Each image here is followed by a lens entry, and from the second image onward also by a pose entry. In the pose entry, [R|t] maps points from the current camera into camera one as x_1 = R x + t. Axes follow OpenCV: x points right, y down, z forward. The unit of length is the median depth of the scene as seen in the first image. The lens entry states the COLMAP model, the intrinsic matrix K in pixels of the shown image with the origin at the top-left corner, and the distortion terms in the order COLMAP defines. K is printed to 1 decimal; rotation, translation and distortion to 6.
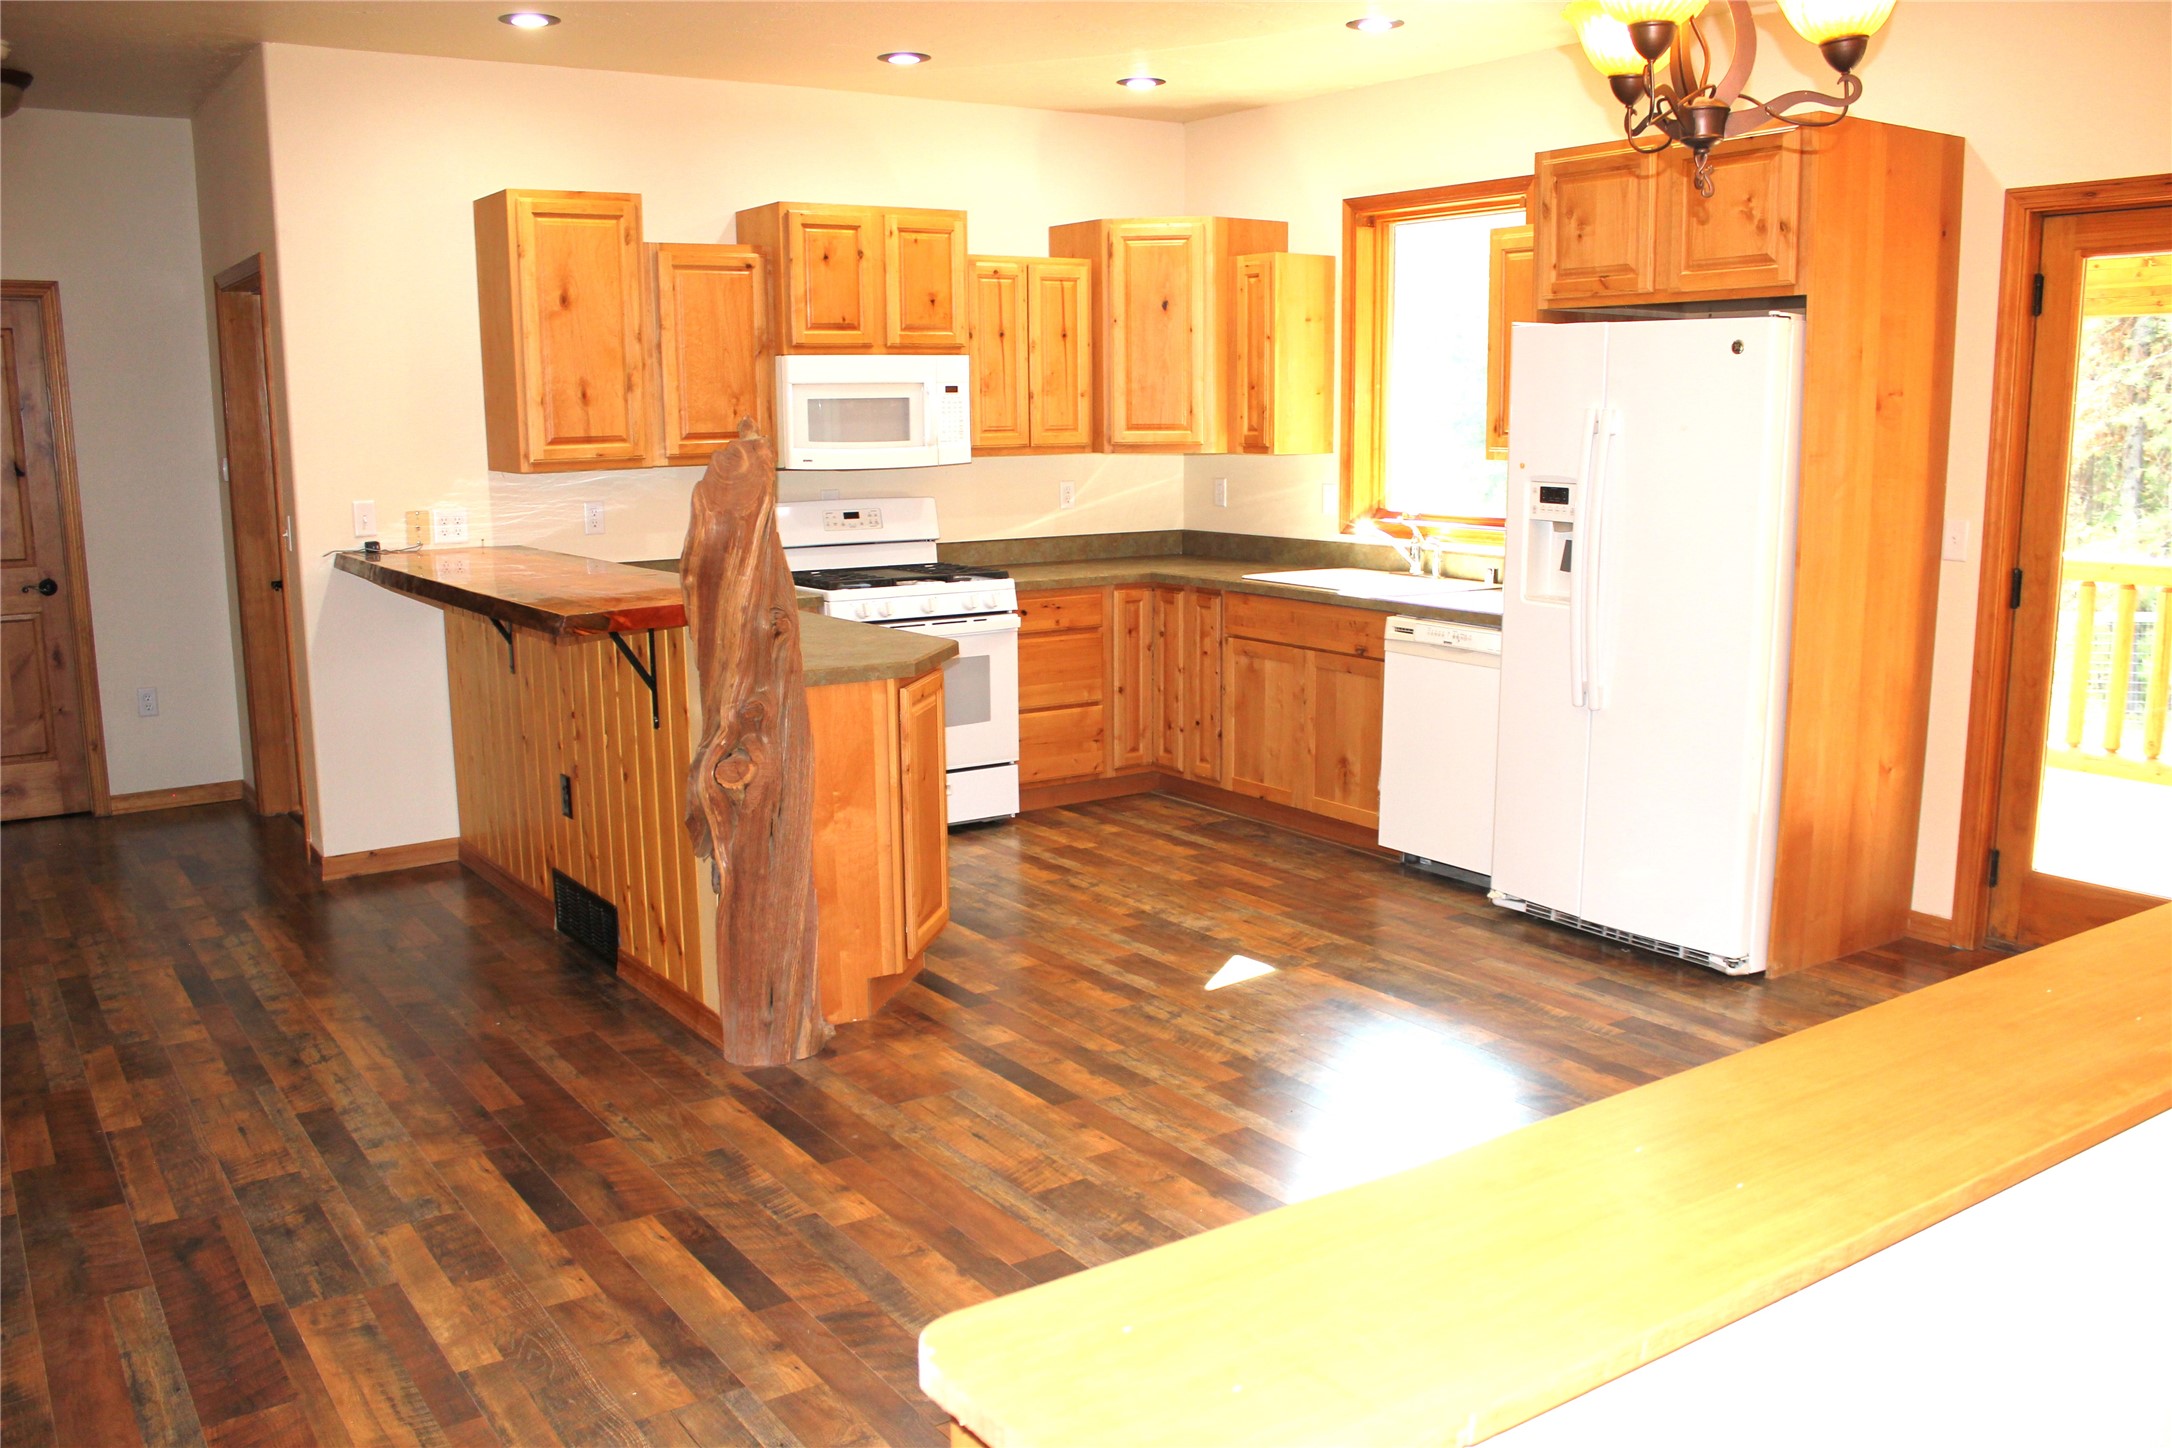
lens RADIAL K [[1810.3, 0, 1098.7], [0, 1810.3, 741.1], [0, 0, 1]] dist [-0.165951, 0.148962]
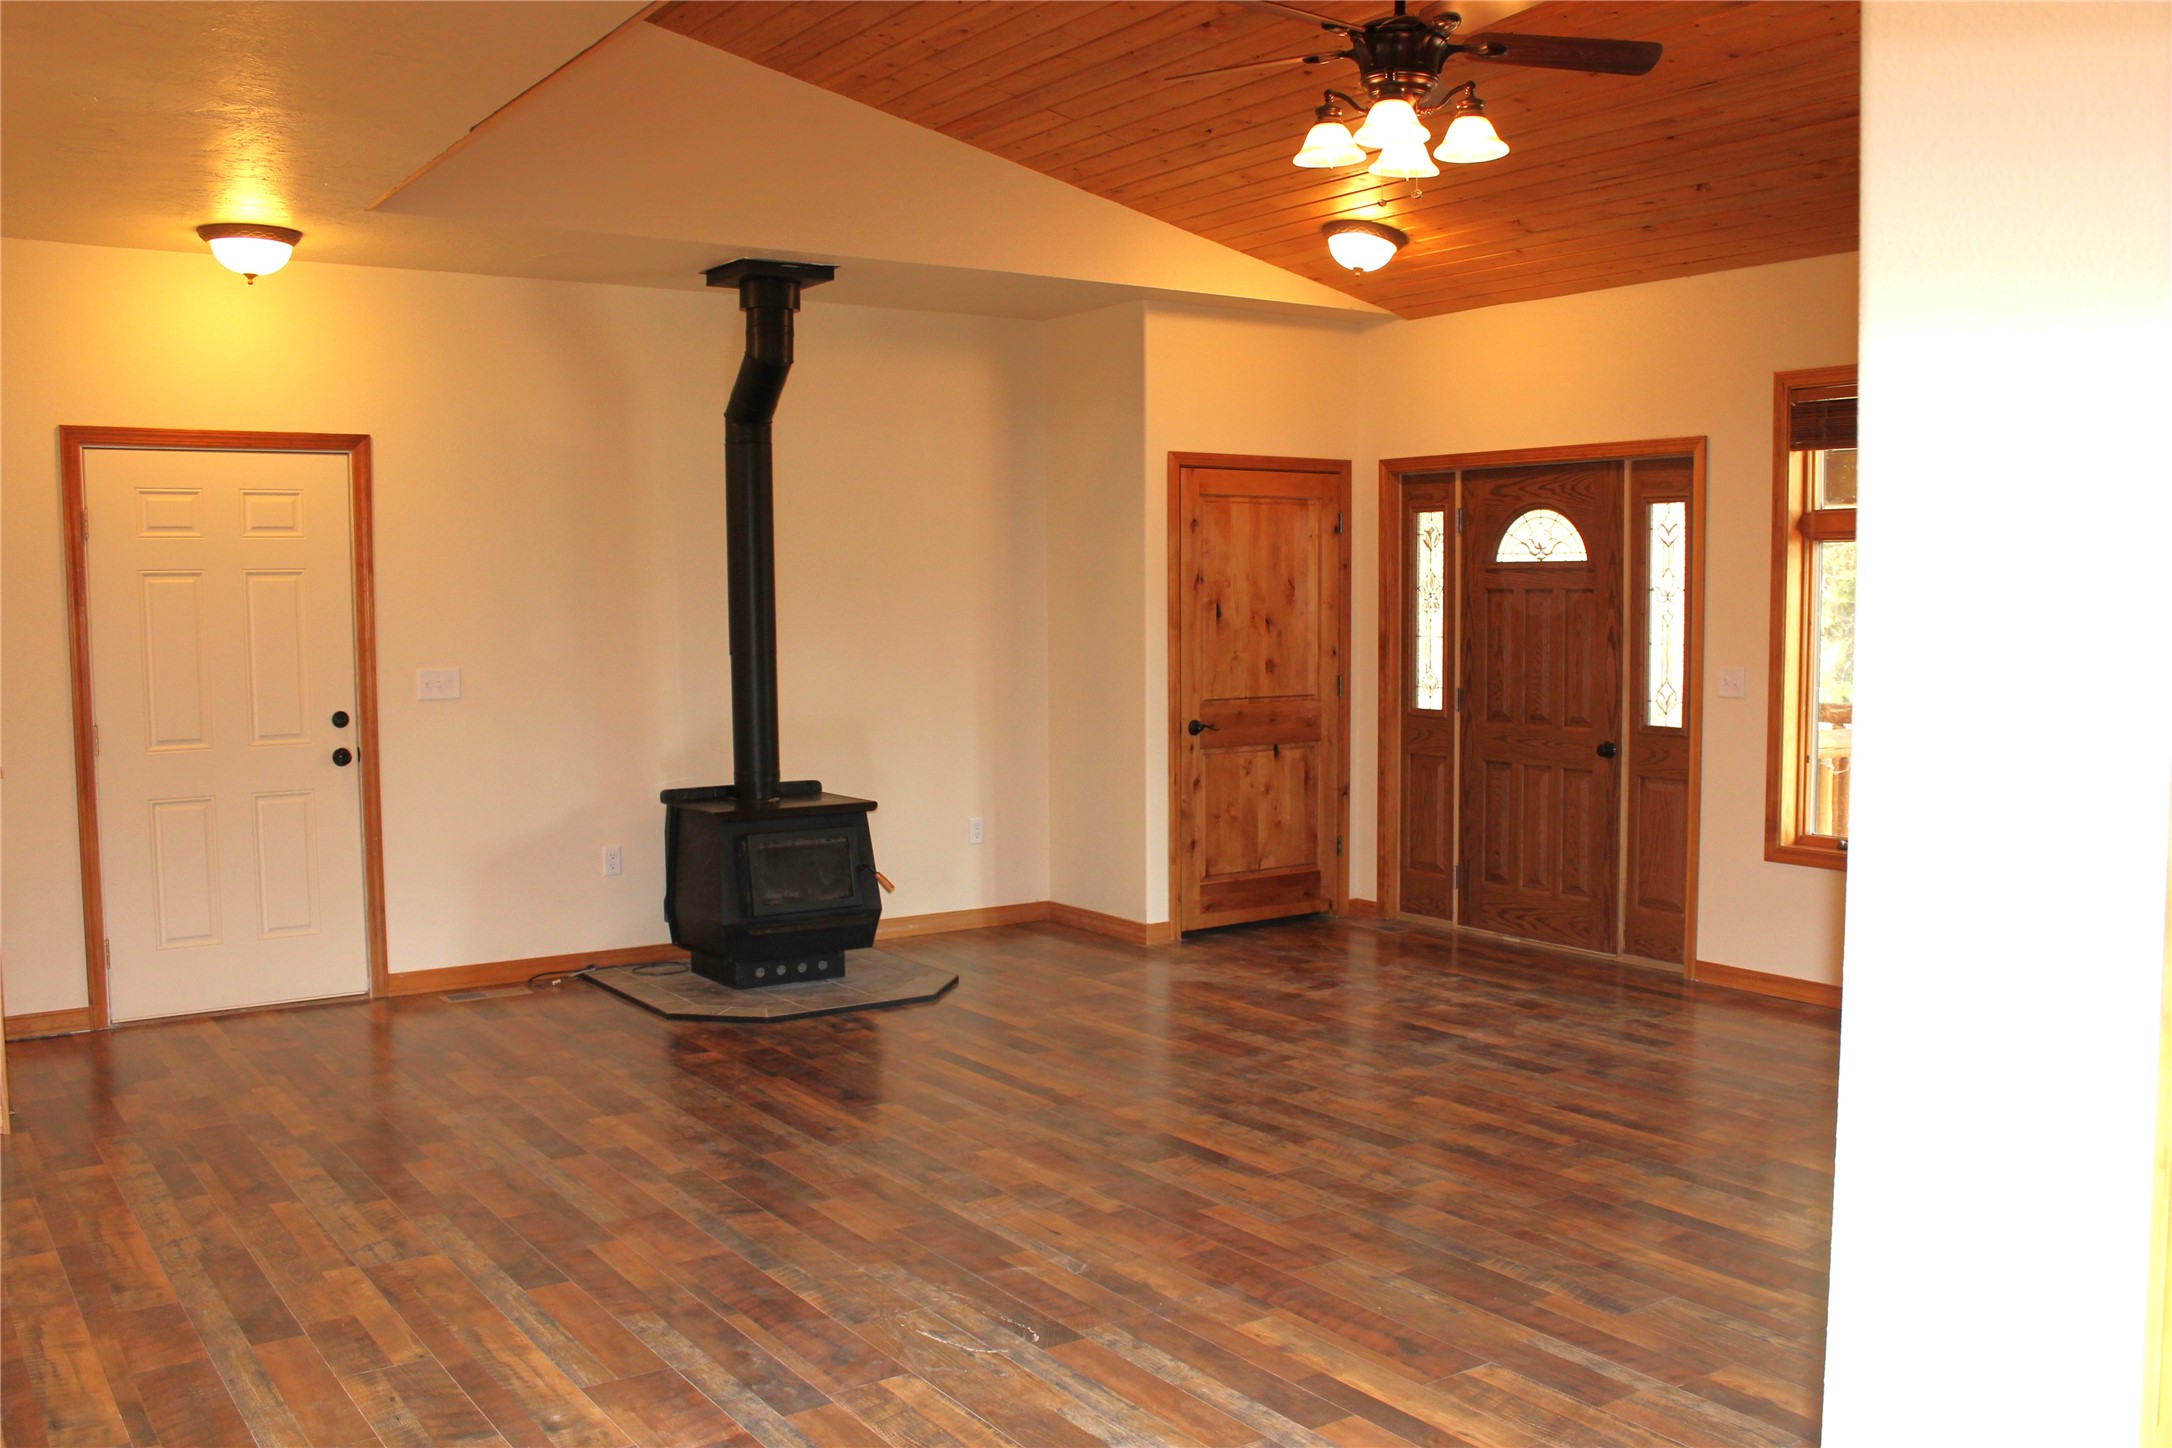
lens RADIAL K [[1909.5, 0, 1110.6], [0, 1909.5, 747.7], [0, 0, 1]] dist [-0.160097, 0.145872]
pose [[-0.999849, 0.014602, -0.009456, -0.516737], [0.011658, 0.965849, 0.258842, -0.170796], [0.012913, 0.258693, -0.965873, 0.965935]]
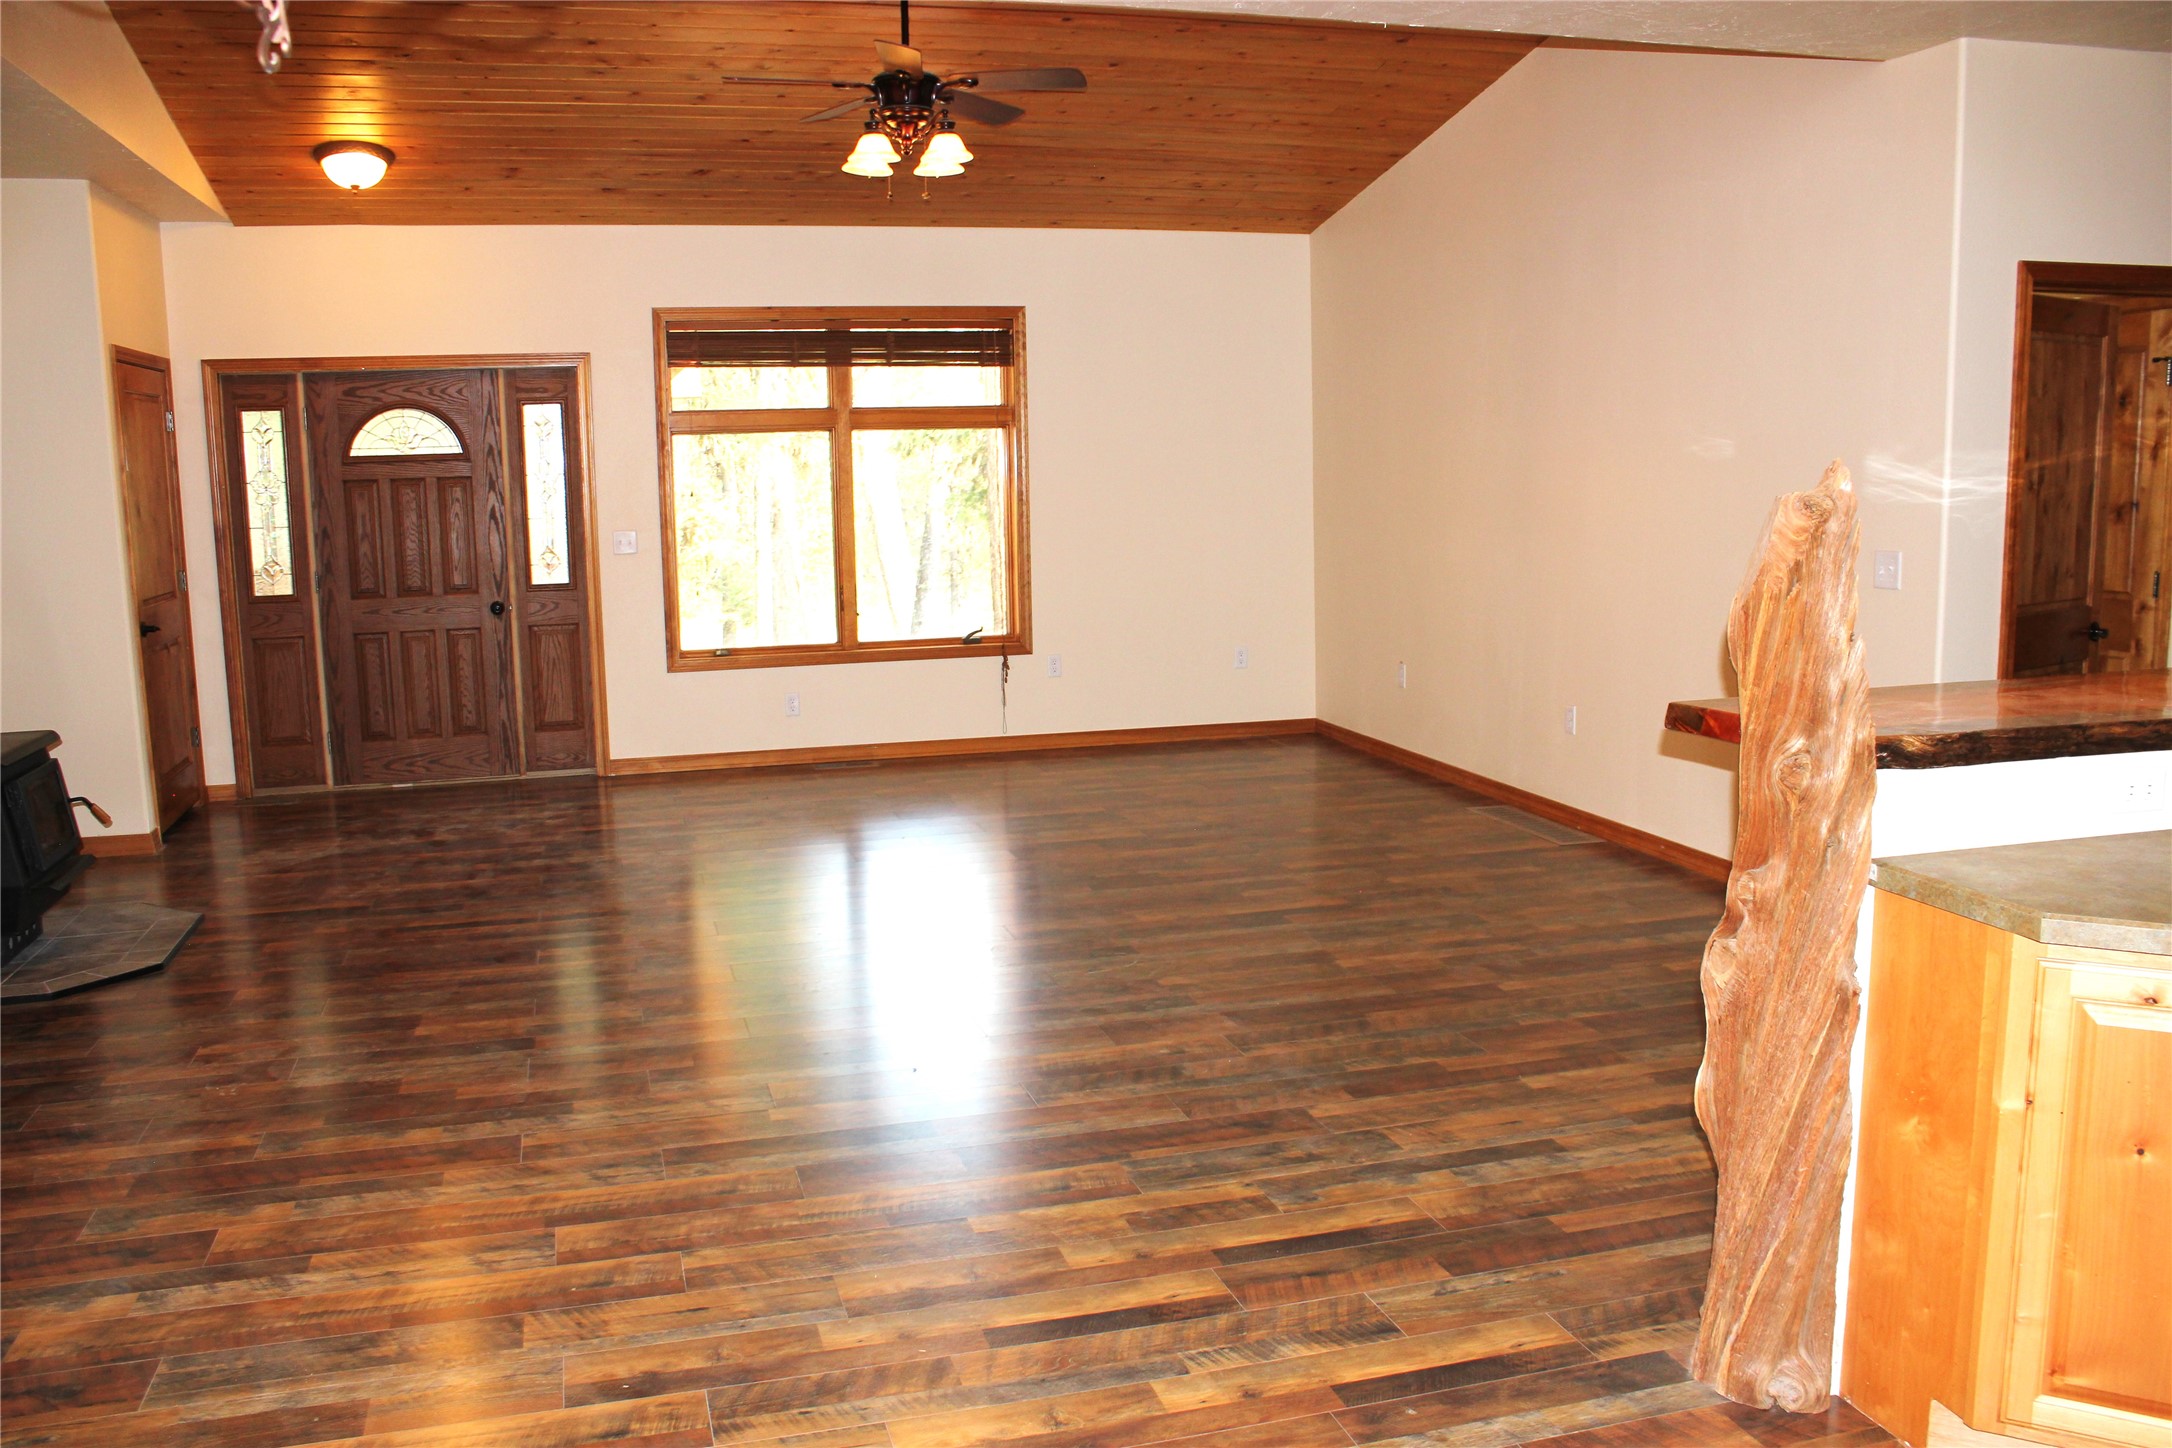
lens RADIAL K [[1810.3, 0, 1098.7], [0, 1810.3, 741.1], [0, 0, 1]] dist [-0.165951, 0.148962]
pose [[-0.315063, 0.162223, -0.935104, 0.349004], [-0.149866, 0.964418, 0.217802, -0.122992], [0.937164, 0.208762, -0.279540, 0.638037]]
